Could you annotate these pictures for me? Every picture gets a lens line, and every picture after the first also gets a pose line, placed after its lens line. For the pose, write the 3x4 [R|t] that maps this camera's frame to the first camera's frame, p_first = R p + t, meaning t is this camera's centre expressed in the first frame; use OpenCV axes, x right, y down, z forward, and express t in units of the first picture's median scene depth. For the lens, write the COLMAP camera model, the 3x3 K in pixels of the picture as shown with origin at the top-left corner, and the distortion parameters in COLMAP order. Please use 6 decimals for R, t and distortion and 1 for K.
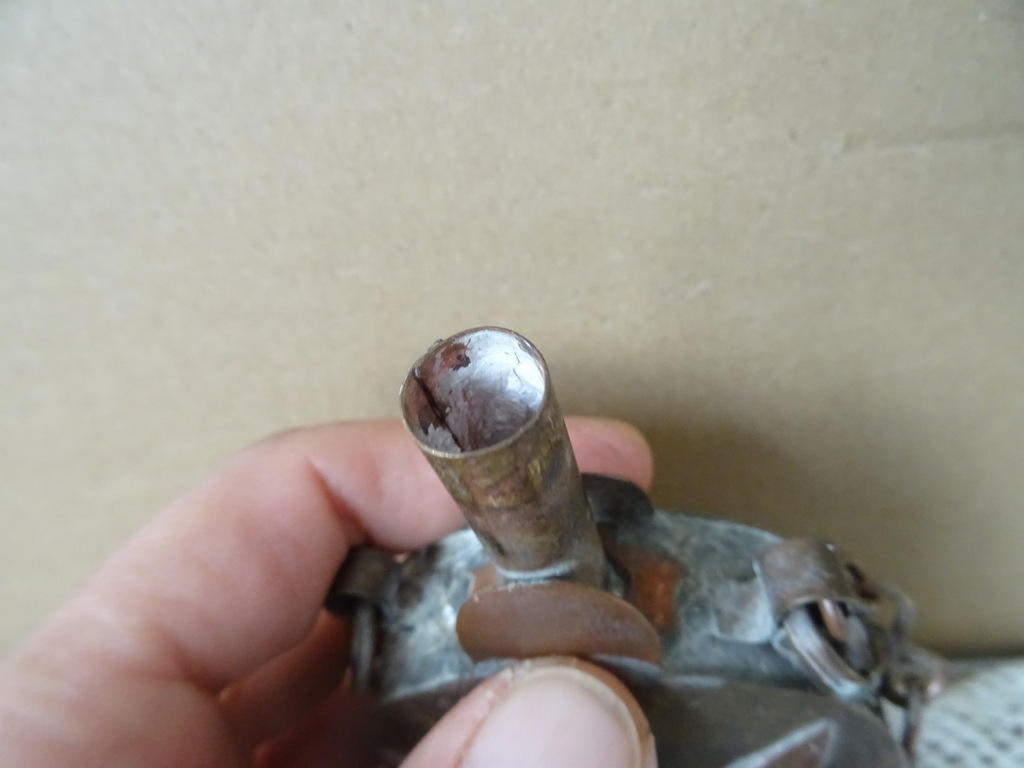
lens RADIAL K [[767.6, 0, 492.2], [0, 767.6, 404.4], [0, 0, 1]] dist [-0.009008, -0.021539]
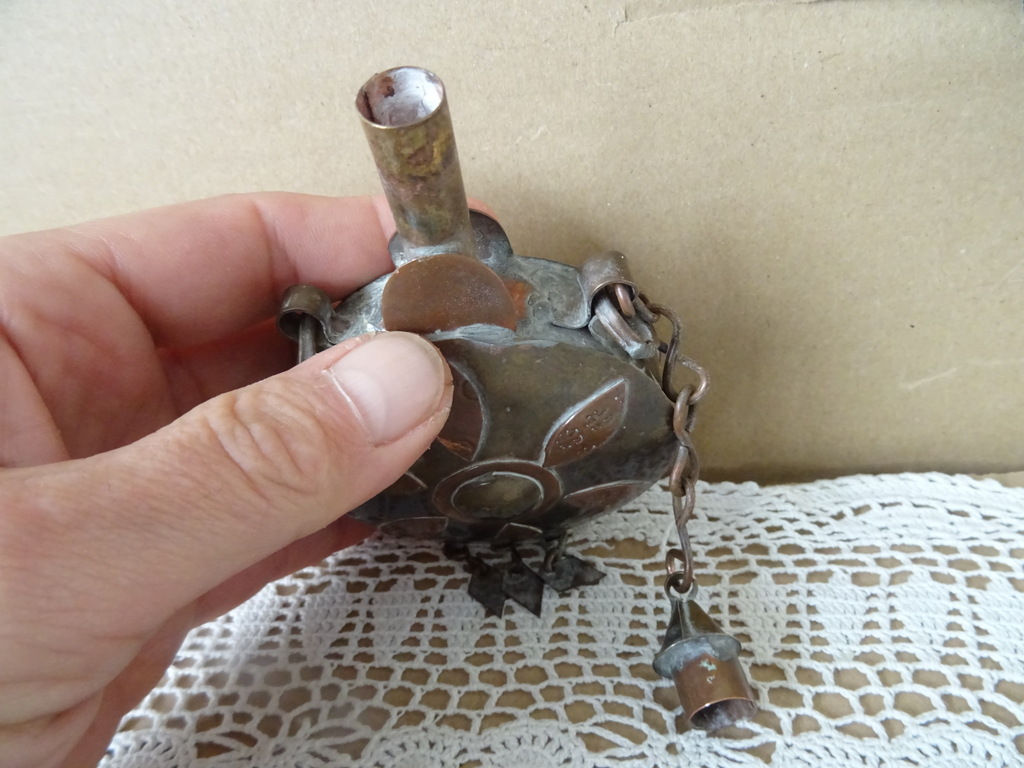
lens RADIAL K [[767.6, 0, 501.3], [0, 767.6, 401.2], [0, 0, 1]] dist [-0.009008, -0.021539]
pose [[0.995084, 0.017208, -0.097533, 0.366967], [-0.022178, 0.998498, -0.050104, 0.421606], [0.096524, 0.052021, 0.993970, -0.354487]]
